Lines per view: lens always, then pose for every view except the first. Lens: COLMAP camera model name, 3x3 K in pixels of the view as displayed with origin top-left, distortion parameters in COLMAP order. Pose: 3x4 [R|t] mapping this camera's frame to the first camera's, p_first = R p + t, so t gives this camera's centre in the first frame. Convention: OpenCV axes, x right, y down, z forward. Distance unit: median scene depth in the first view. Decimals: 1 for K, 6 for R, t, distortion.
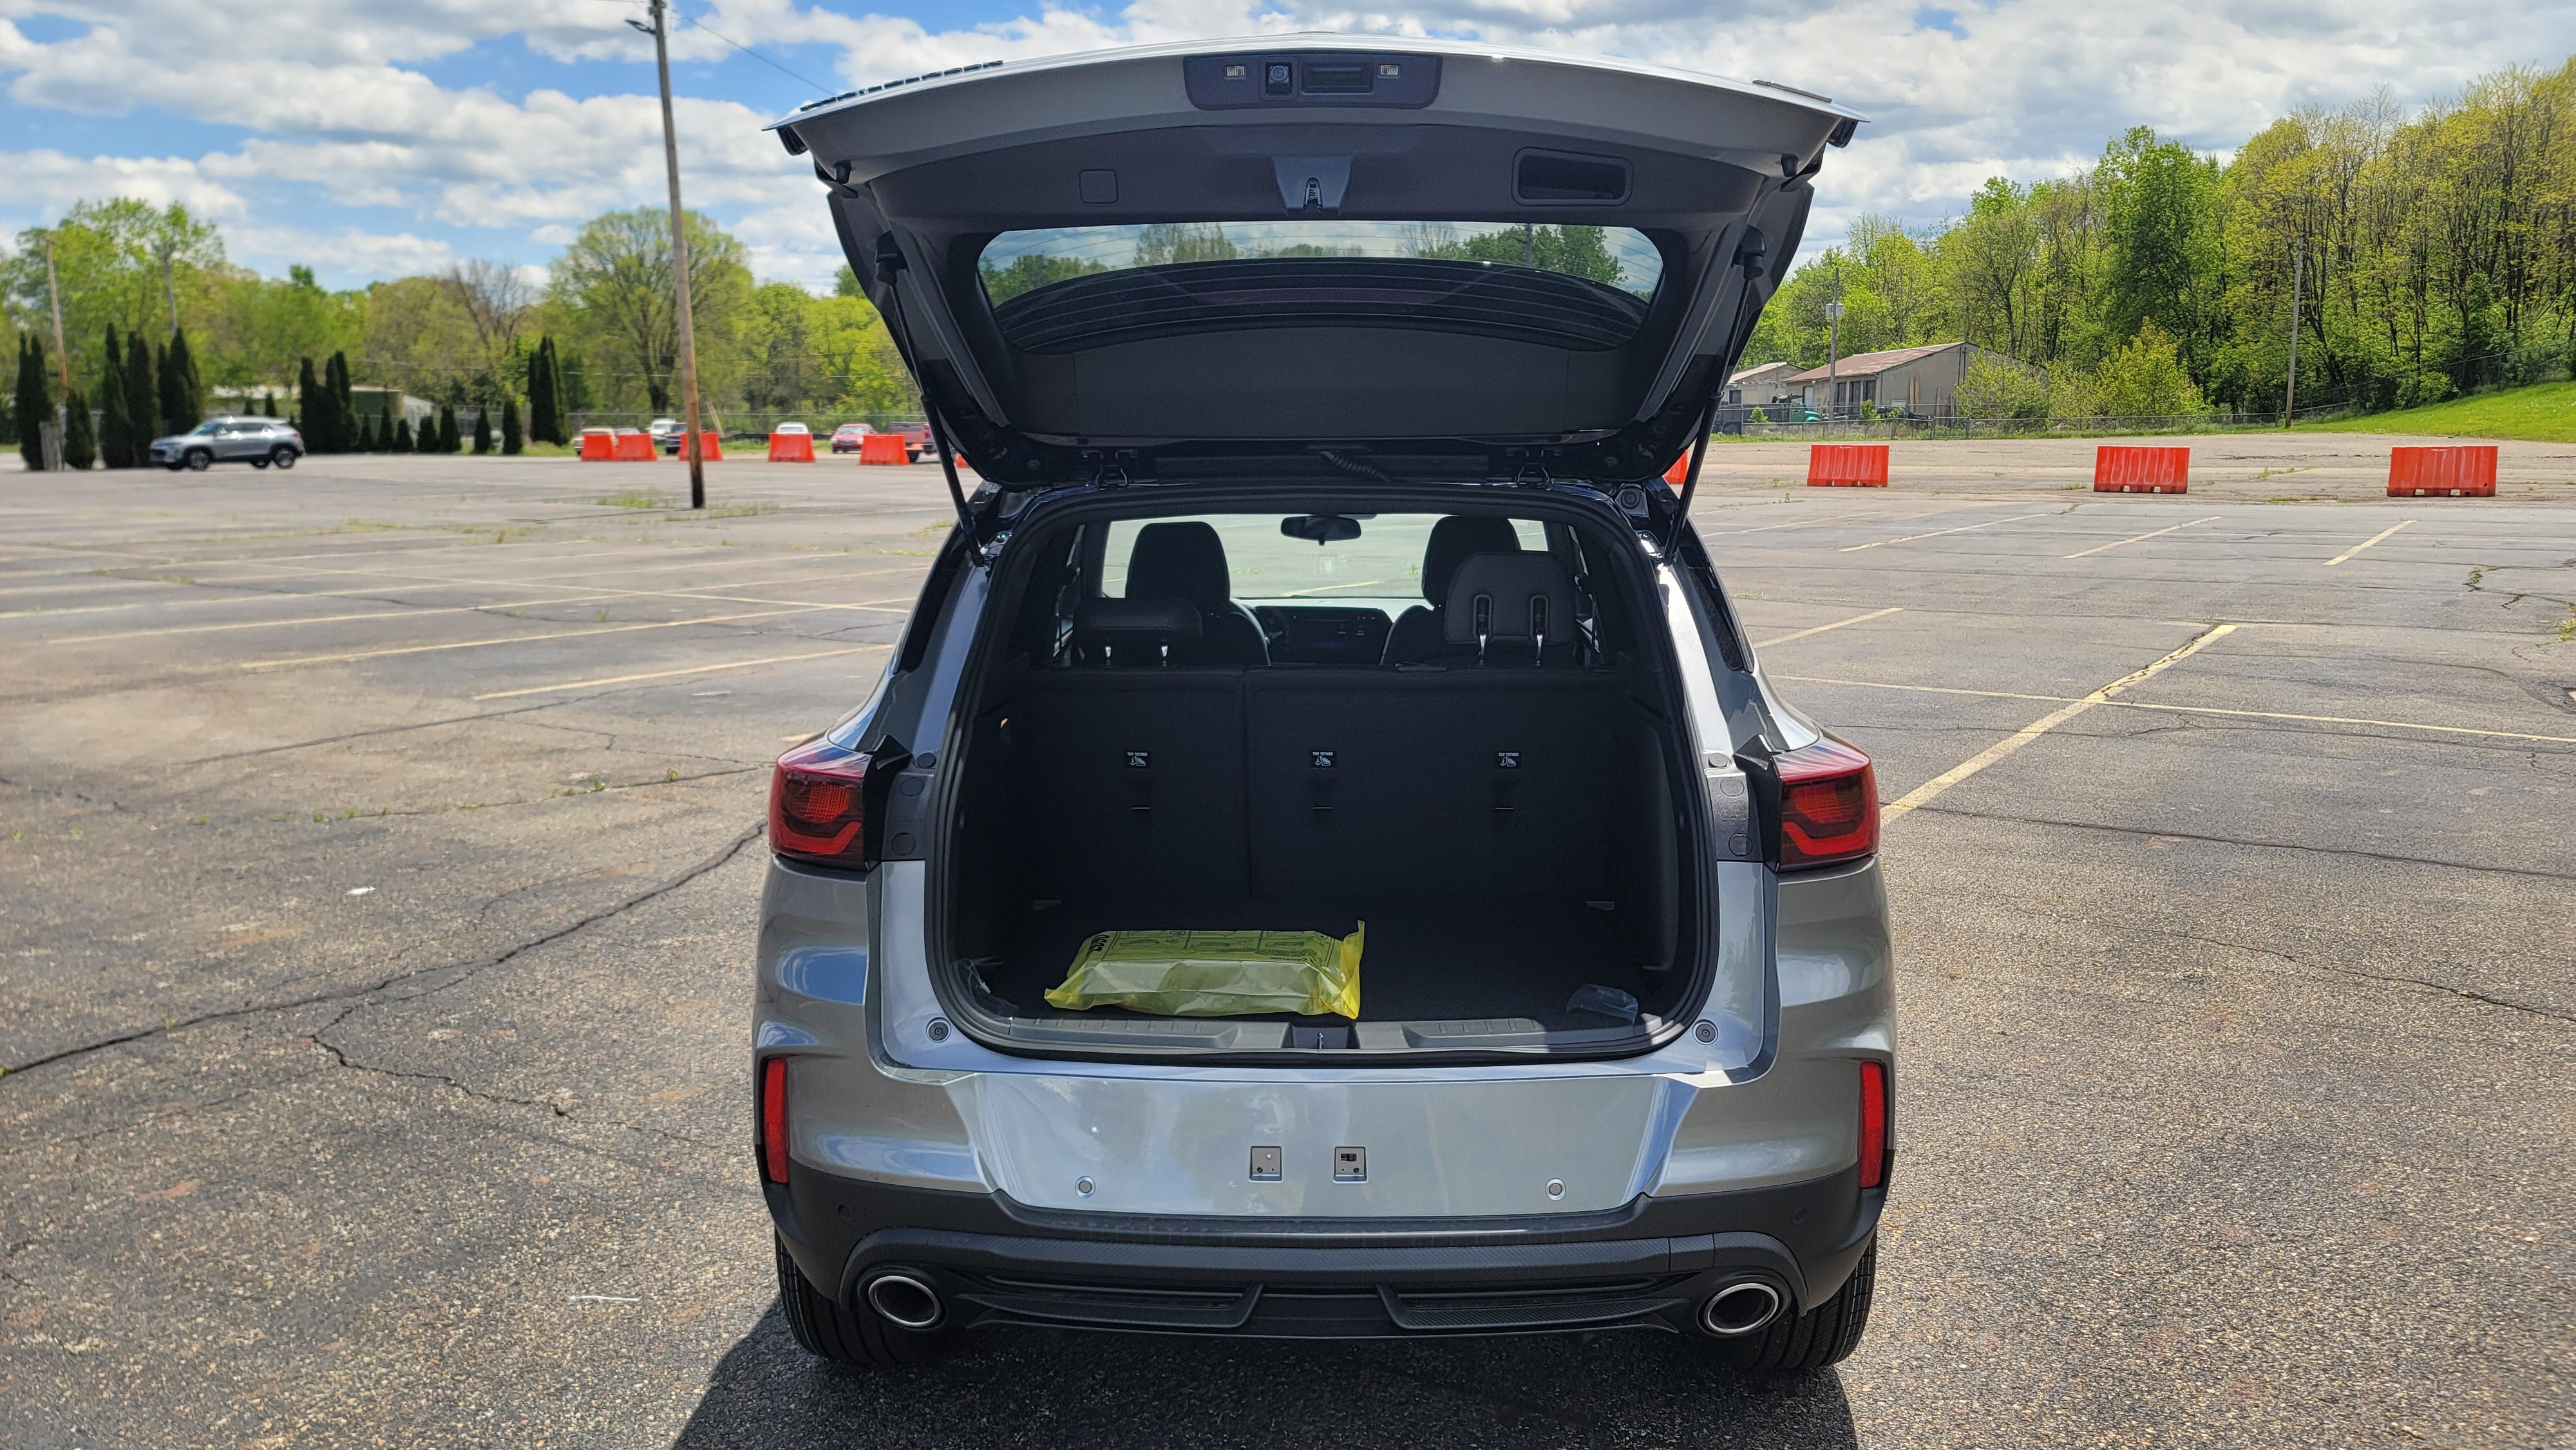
lens RADIAL K [[1916.2, 0, 1288.3], [0, 1916.2, 725.3], [0, 0, 1]] dist [0.074849, -0.067582]
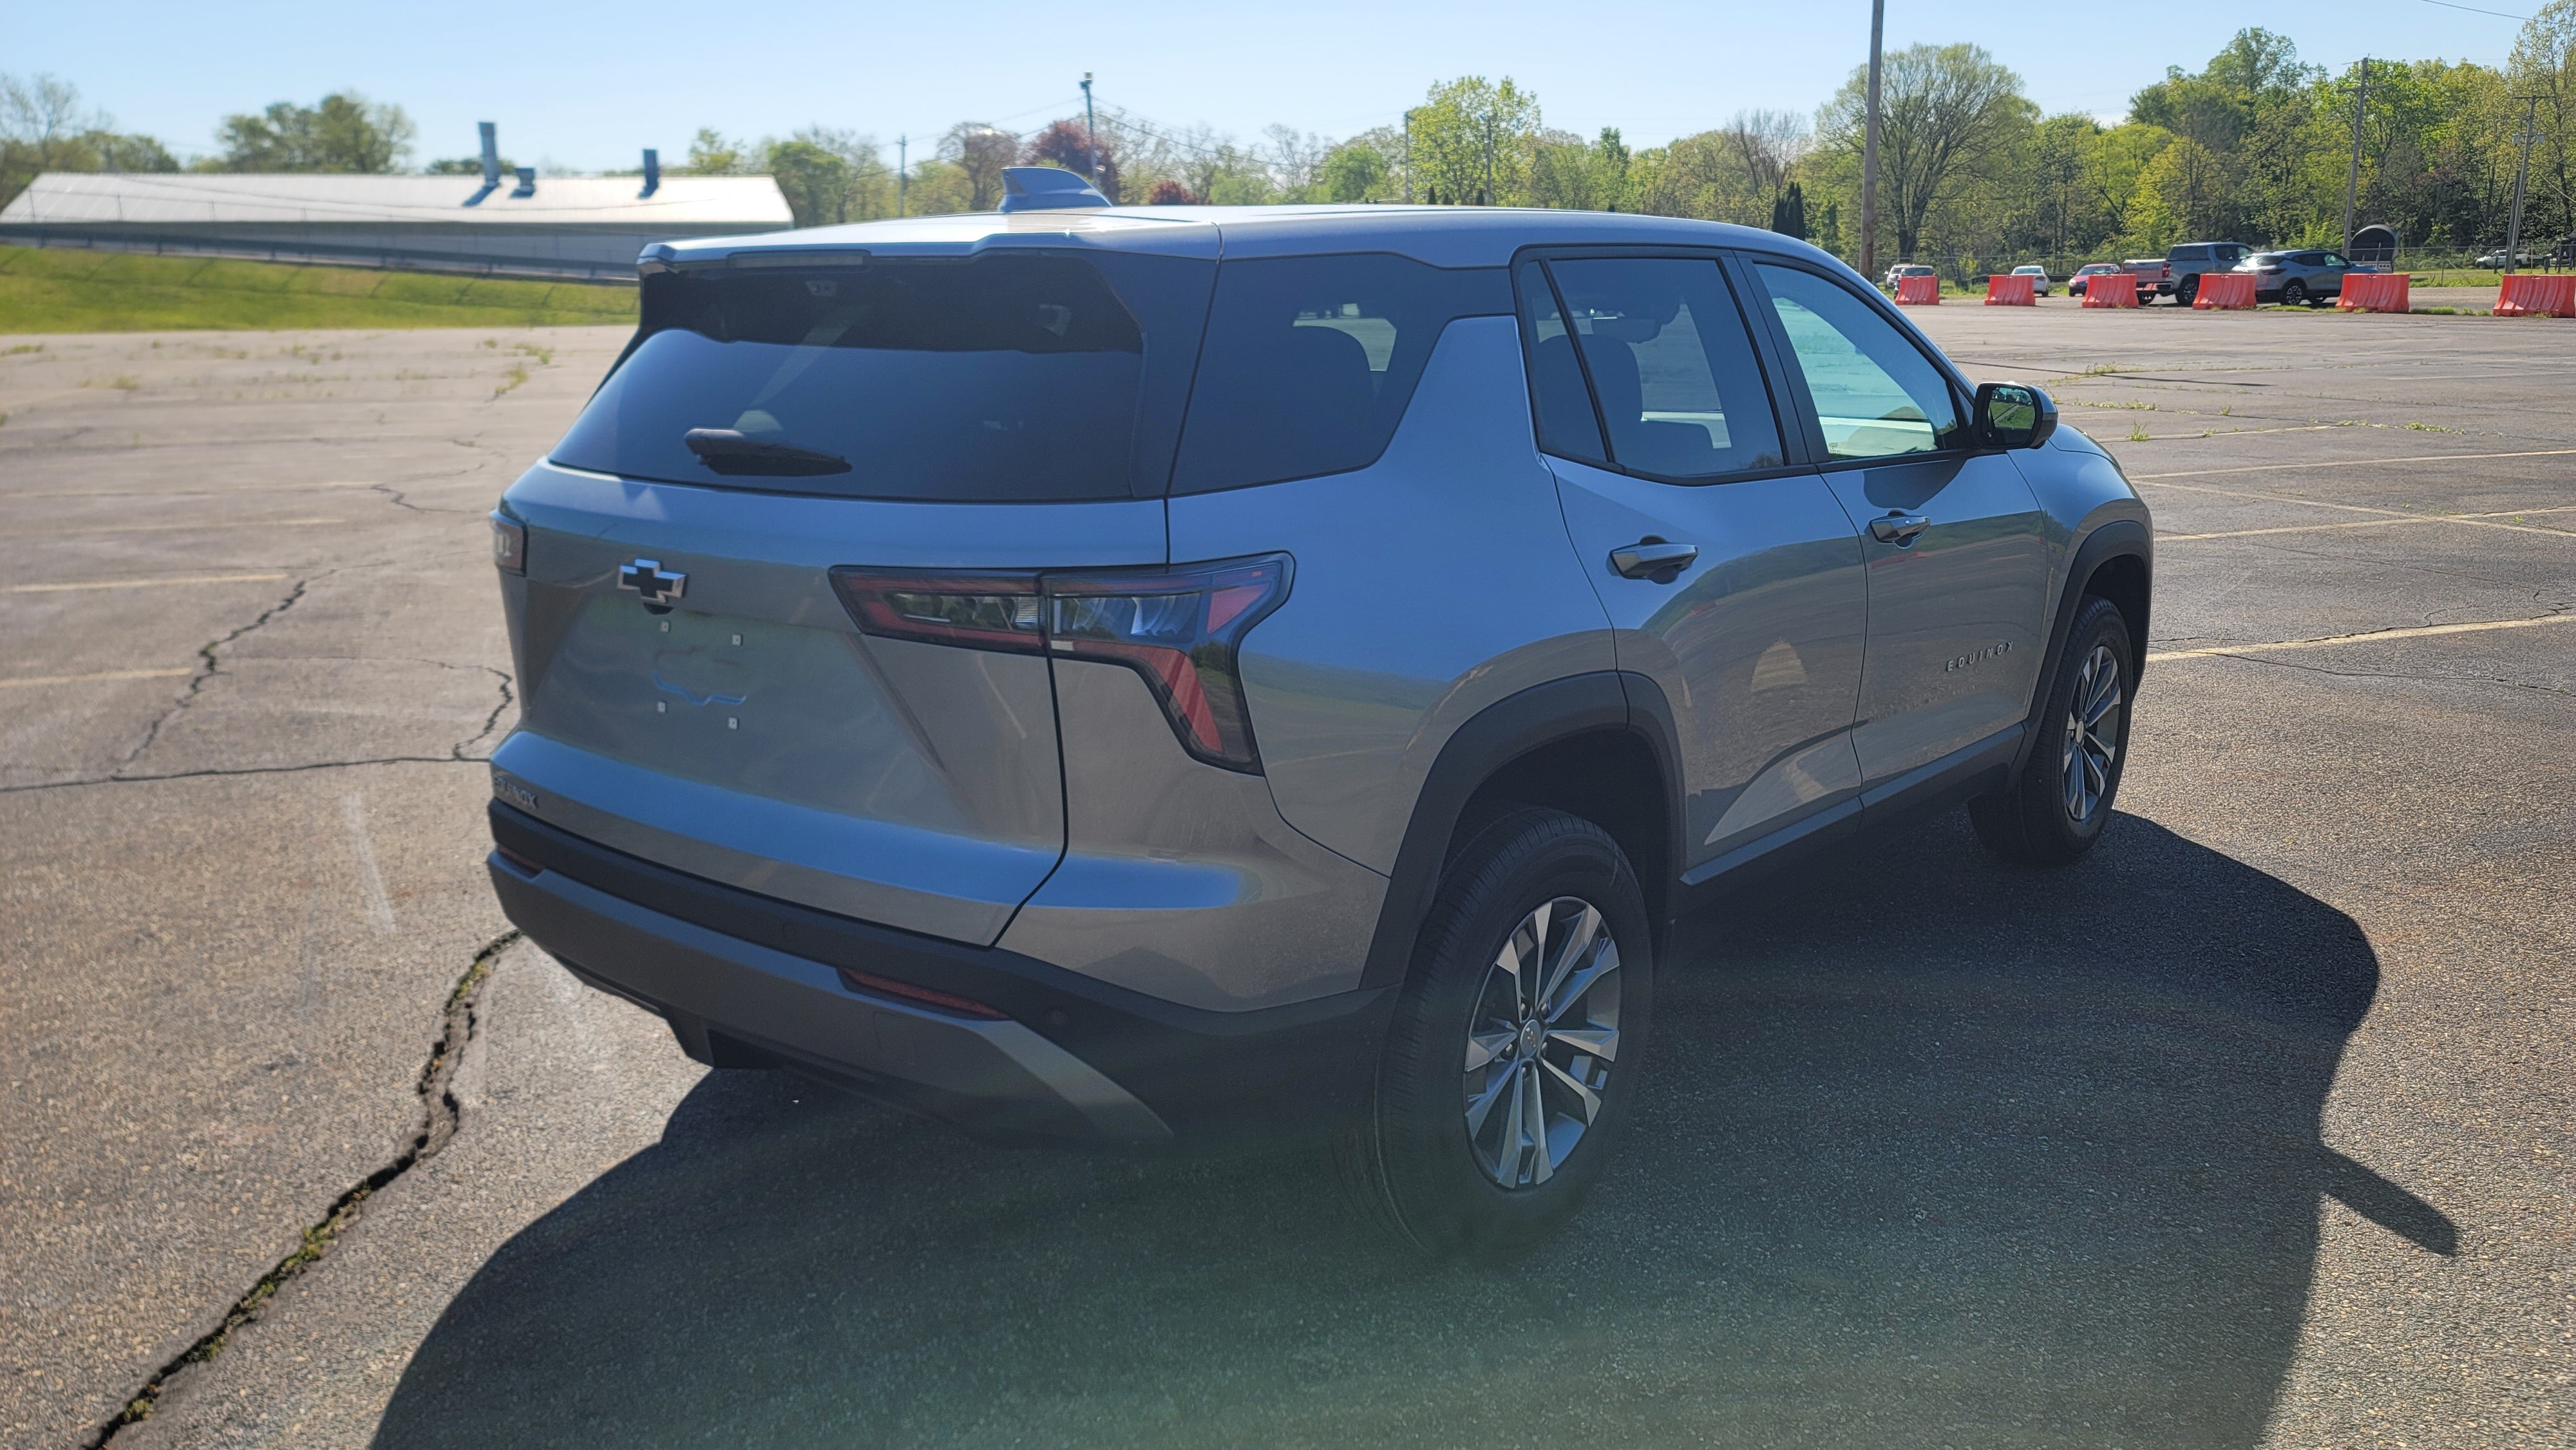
lens RADIAL K [[1916.2, 0, 1299.1], [0, 1916.2, 712.9], [0, 0, 1]] dist [0.074849, -0.067582]
pose [[0.811568, 0.122126, -0.571352, 0.065555], [-0.081733, 0.992025, 0.095949, -0.001779], [0.578513, -0.031171, 0.815077, 0.030622]]
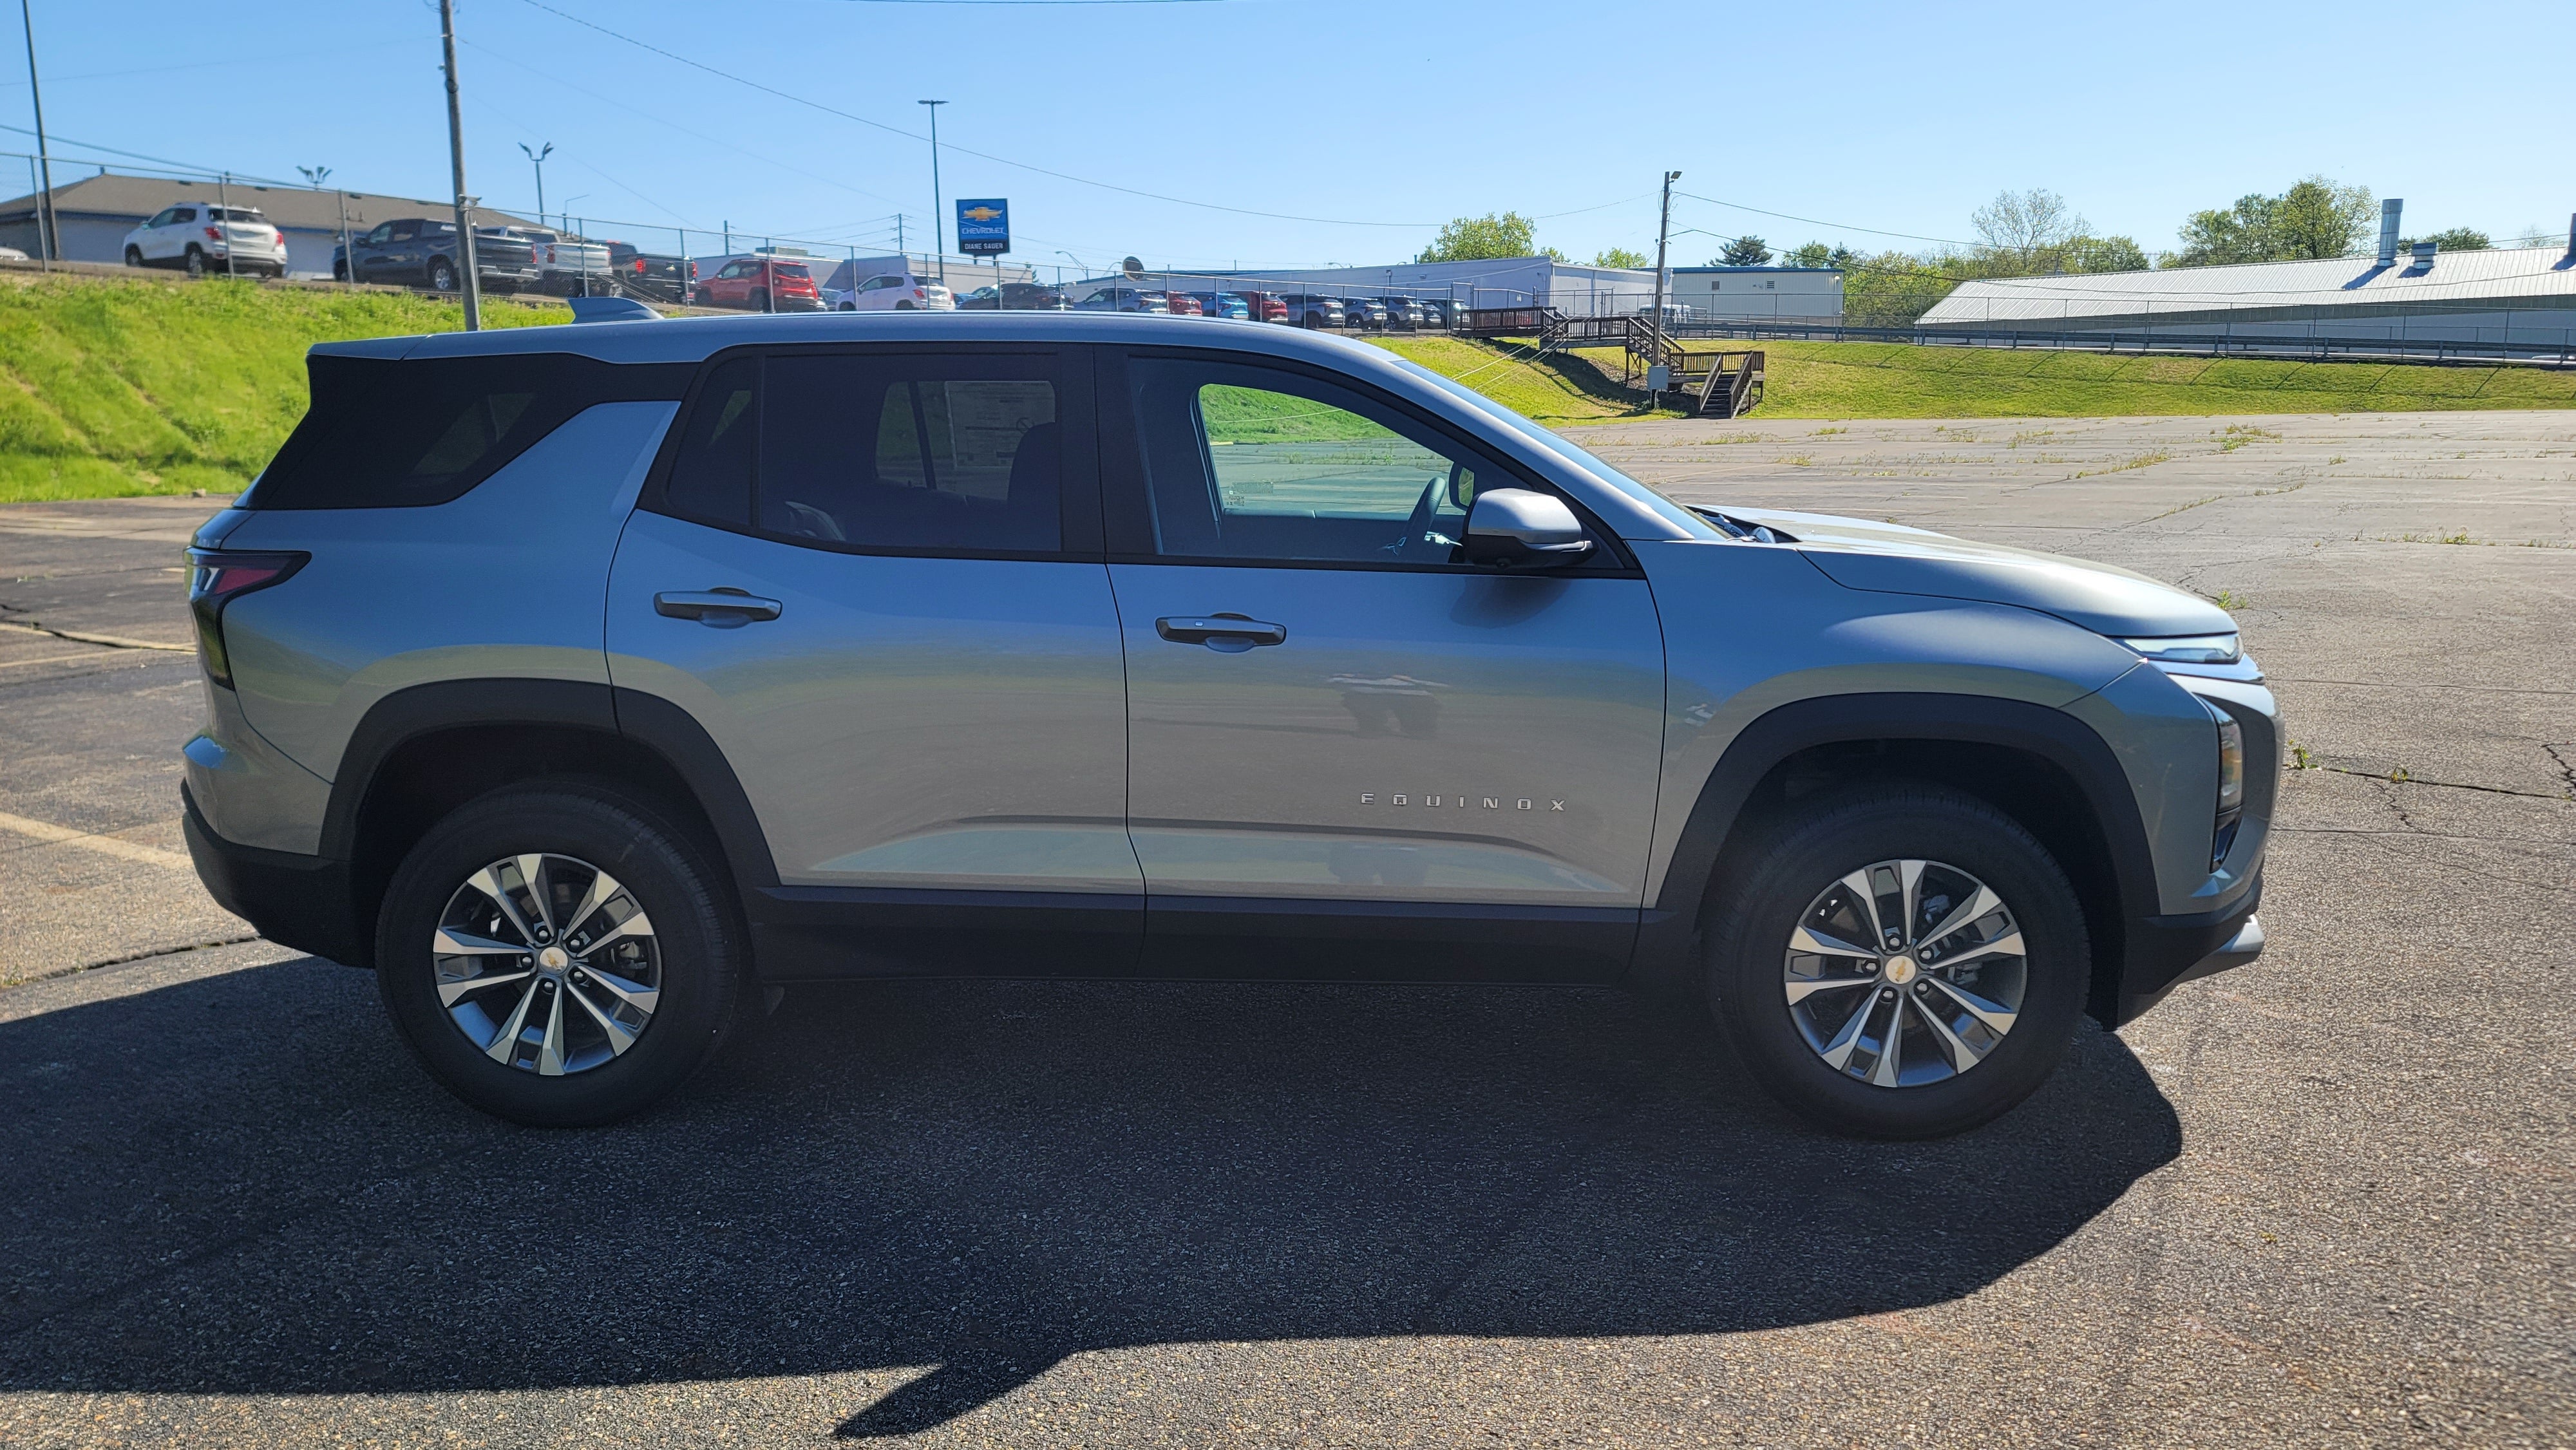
lens RADIAL K [[1916.2, 0, 1308.0], [0, 1916.2, 739.1], [0, 0, 1]] dist [0.074849, -0.067582]
pose [[0.003491, 0.179069, -0.983830, 0.141279], [-0.138270, 0.974472, 0.176875, -0.019755], [0.990388, 0.135417, 0.028162, 0.157572]]
